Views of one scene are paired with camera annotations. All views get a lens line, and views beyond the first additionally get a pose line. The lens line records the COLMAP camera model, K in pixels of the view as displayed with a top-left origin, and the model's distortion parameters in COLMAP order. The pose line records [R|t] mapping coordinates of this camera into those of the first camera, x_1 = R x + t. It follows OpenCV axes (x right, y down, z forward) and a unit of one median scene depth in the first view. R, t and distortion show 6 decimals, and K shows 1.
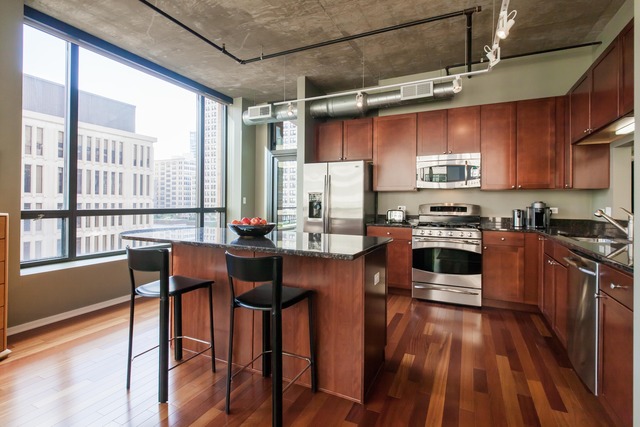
lens RADIAL K [[303.1, 0, 342.5], [0, 303.1, 200.8], [0, 0, 1]] dist [-0.001330, -0.001190]
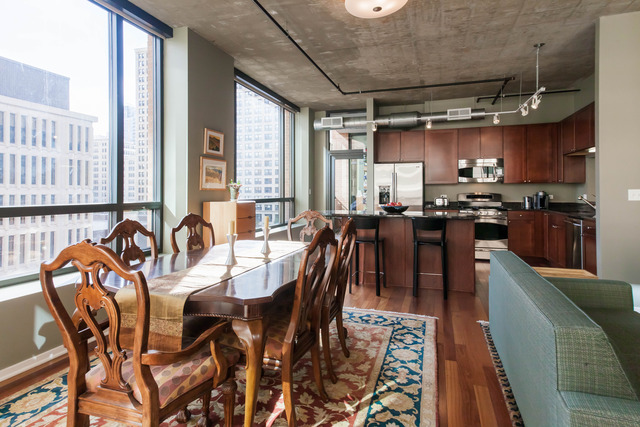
lens RADIAL K [[346.9, 0, 343.7], [0, 346.9, 187.3], [0, 0, 1]] dist [0.025299, 0.000729]
pose [[0.991942, -0.008312, 0.126424, -0.491713], [0.008699, 0.999959, -0.002512, -0.017998], [-0.126398, 0.003592, 0.991973, -0.540942]]
